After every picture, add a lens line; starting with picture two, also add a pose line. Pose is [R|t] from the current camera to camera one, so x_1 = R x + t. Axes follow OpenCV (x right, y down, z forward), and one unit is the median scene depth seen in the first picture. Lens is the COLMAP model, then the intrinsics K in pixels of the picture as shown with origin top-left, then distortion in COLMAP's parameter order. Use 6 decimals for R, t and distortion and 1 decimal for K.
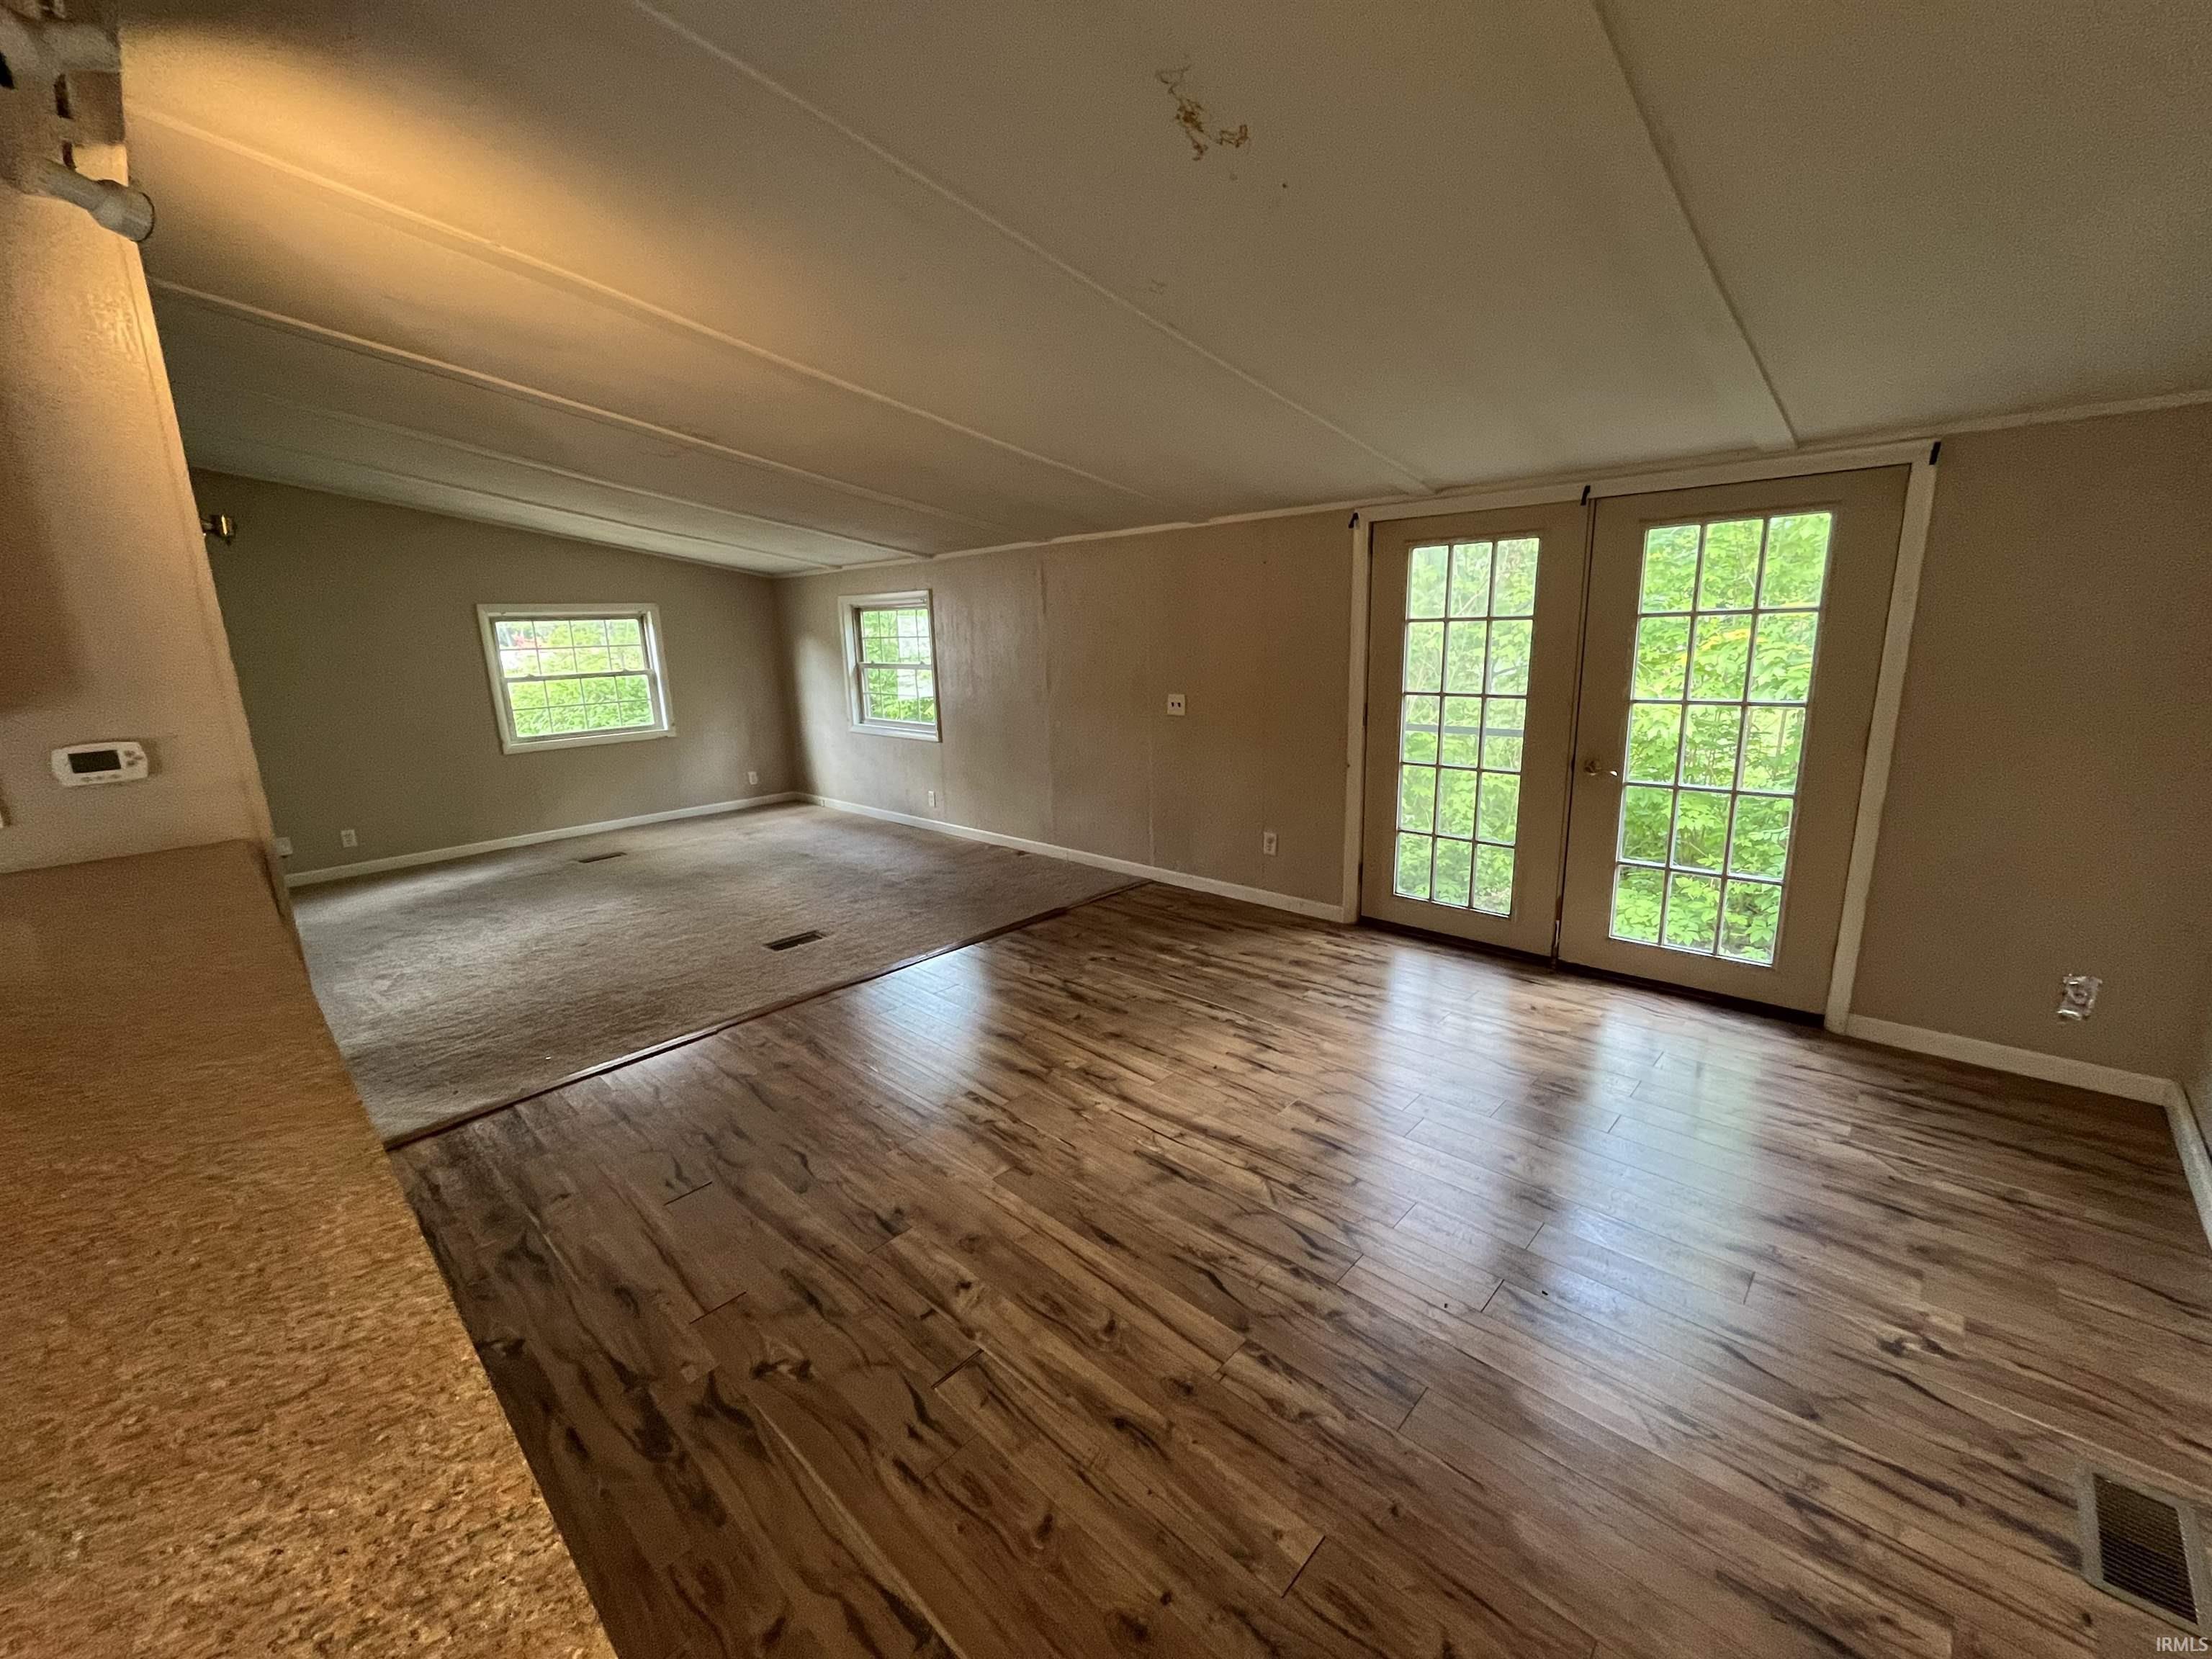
lens RADIAL K [[894.5, 0, 1104.9], [0, 894.5, 828.9], [0, 0, 1]] dist [-0.004507, 0.000718]
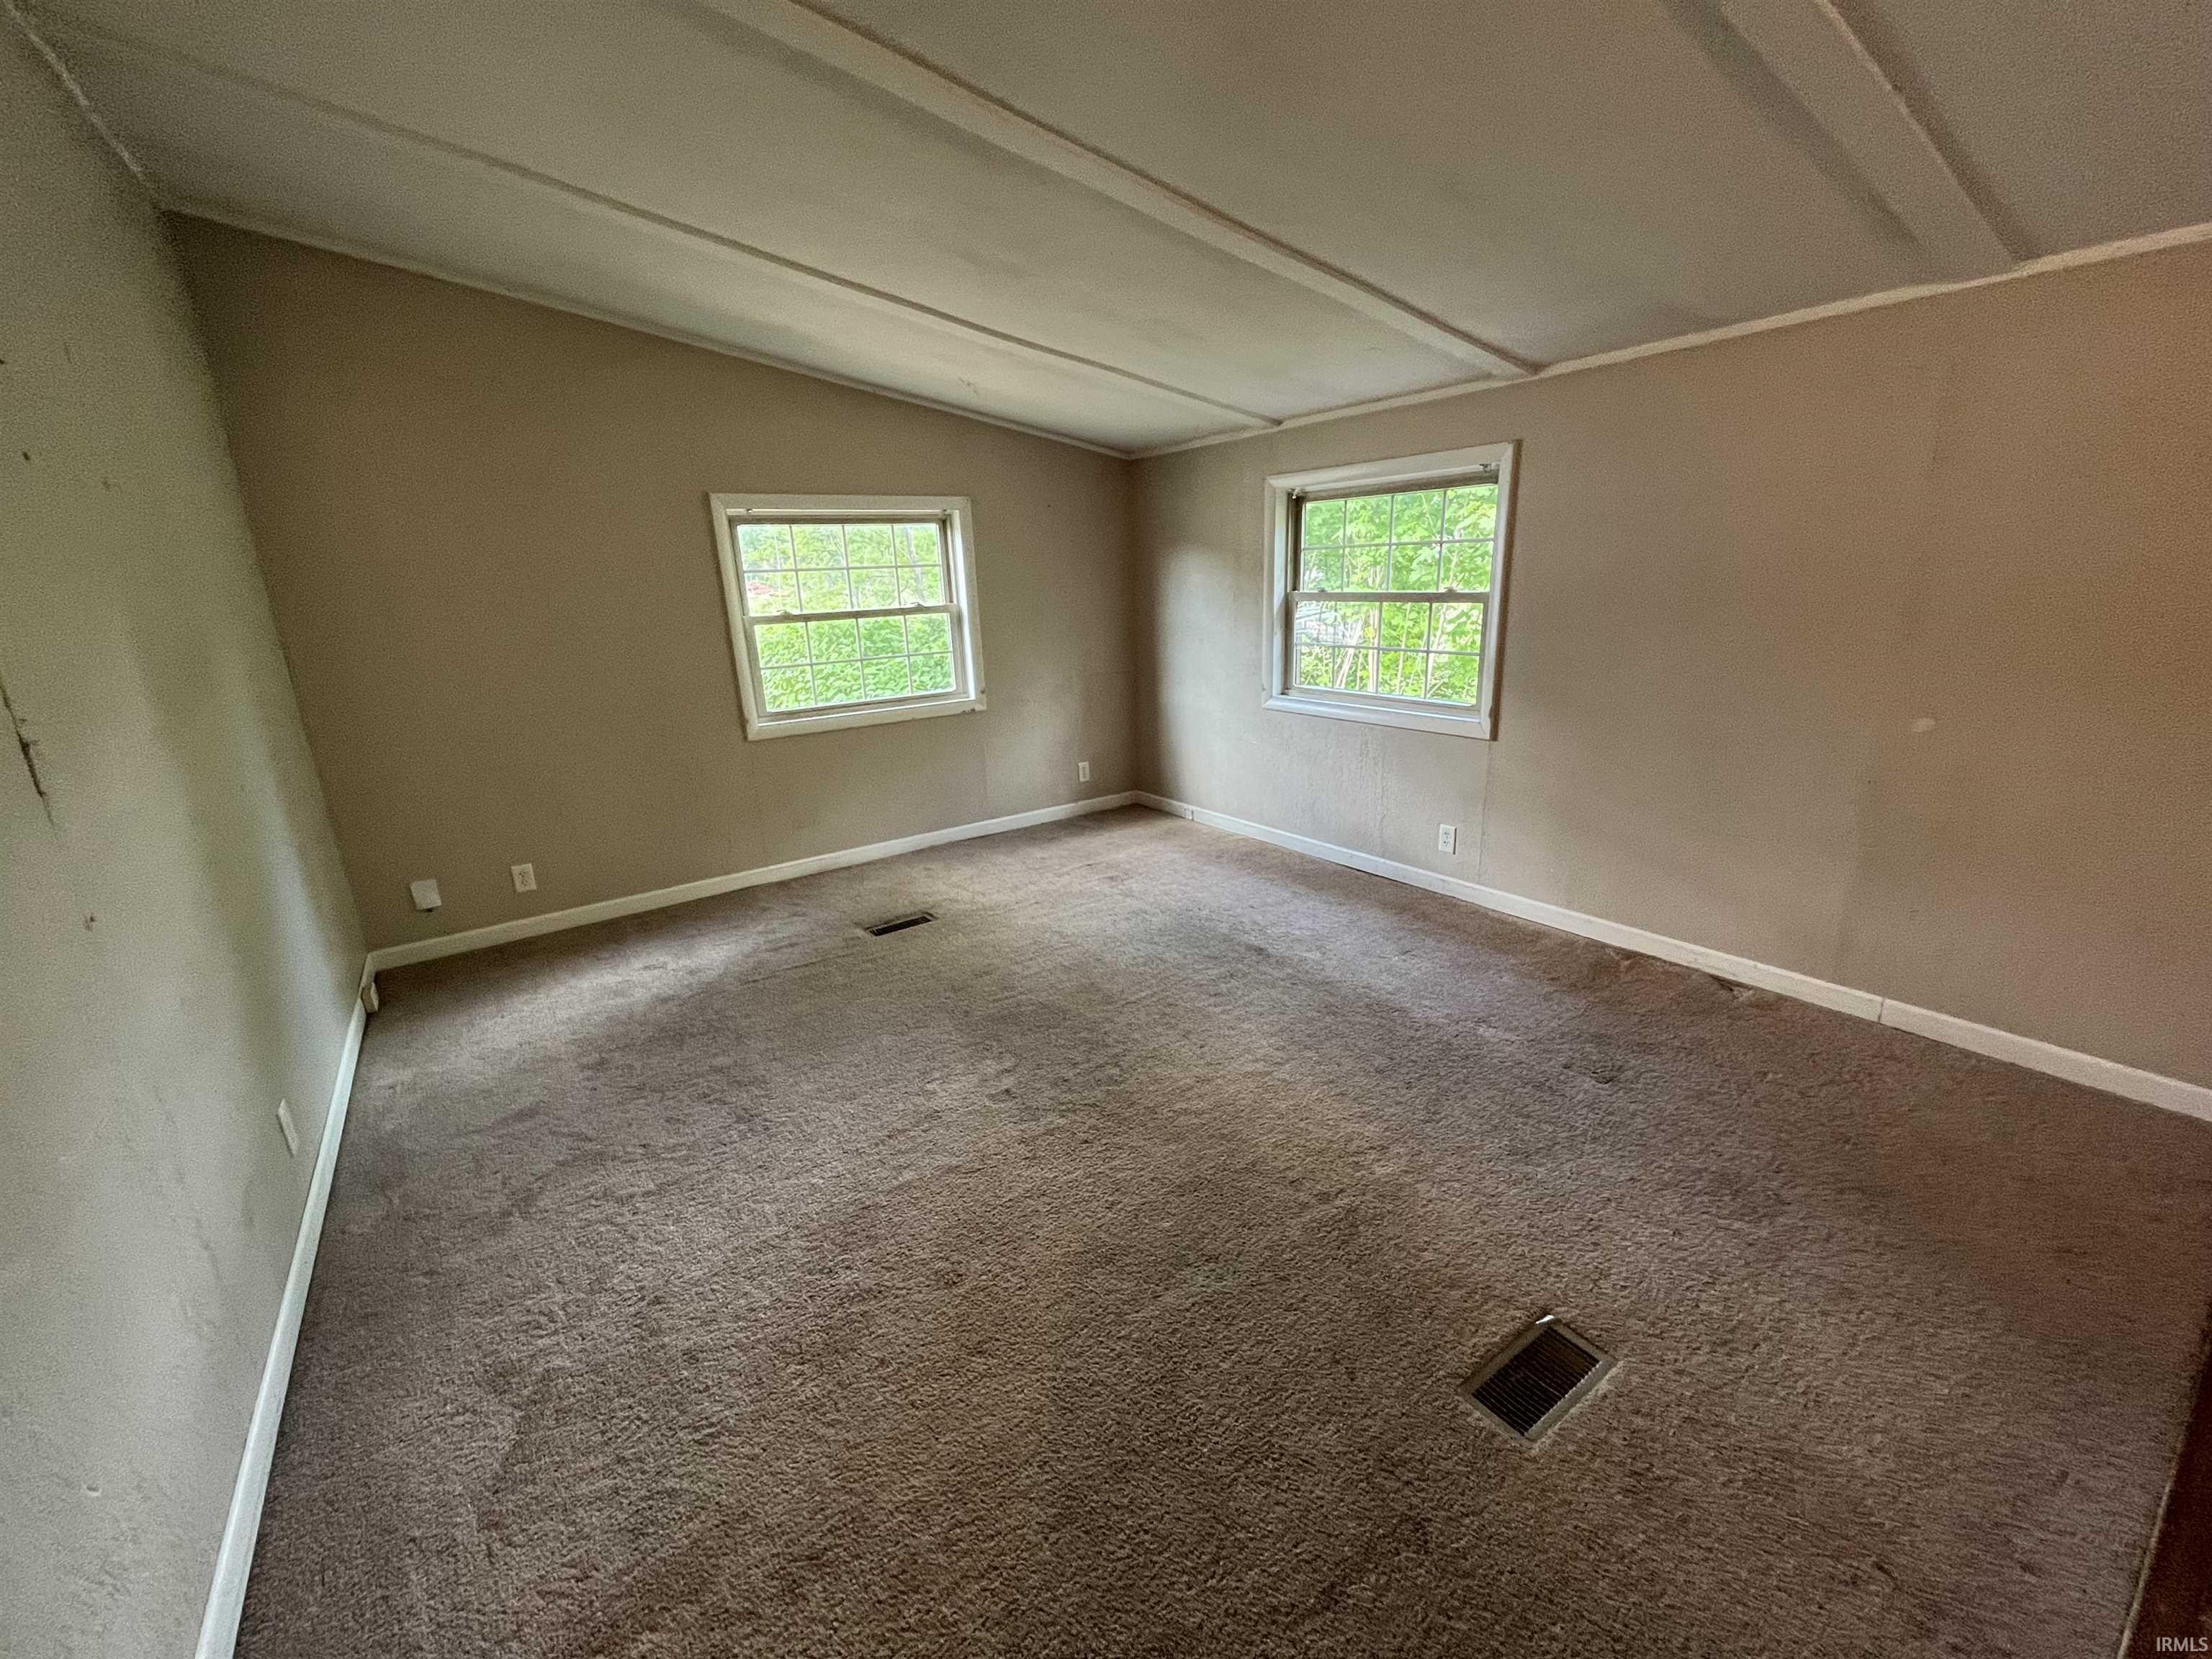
lens RADIAL K [[894.5, 0, 1105.4], [0, 894.5, 834.4], [0, 0, 1]] dist [-0.004507, 0.000718]
pose [[0.981266, 0.046091, -0.187065, -0.566400], [-0.033497, 0.996989, 0.069940, -0.129315], [0.189726, -0.062364, 0.979855, 0.791869]]
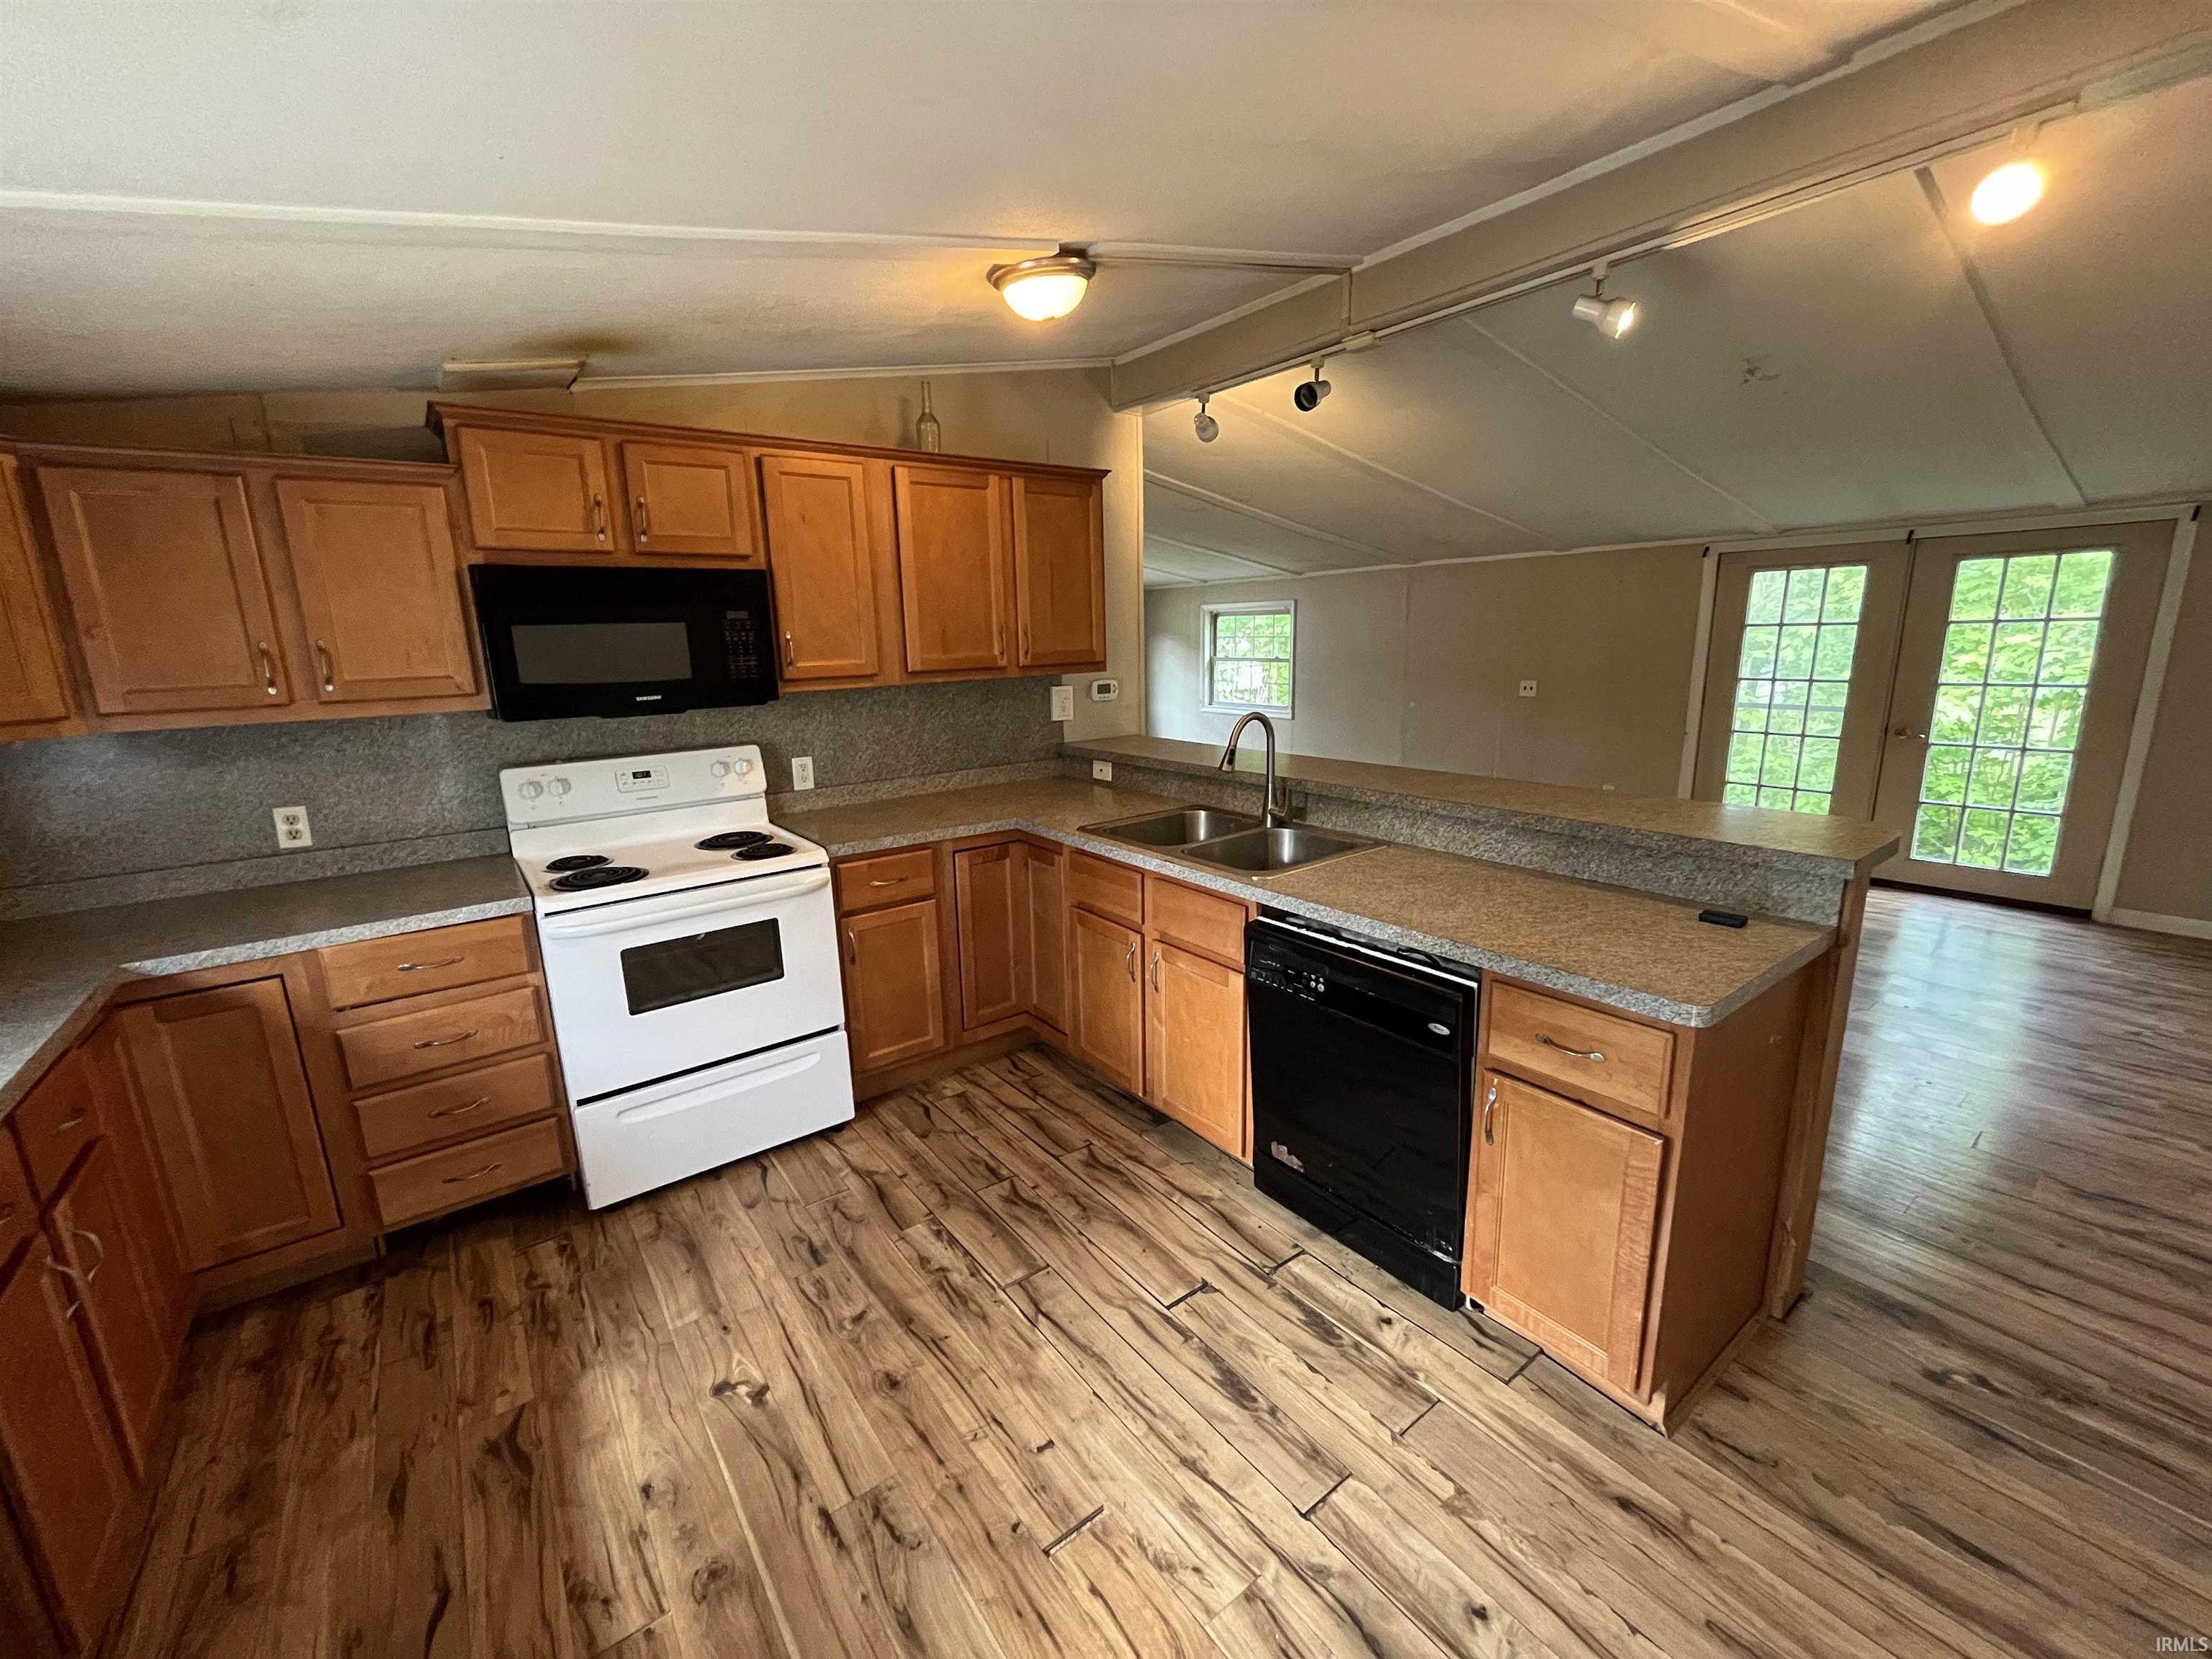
lens RADIAL K [[894.5, 0, 1103.2], [0, 894.5, 829.8], [0, 0, 1]] dist [-0.004507, 0.000718]
pose [[0.986888, 0.042035, -0.155837, -0.449968], [-0.042895, 0.999077, -0.002153, 0.136249], [0.155602, 0.008810, 0.987780, -0.546755]]
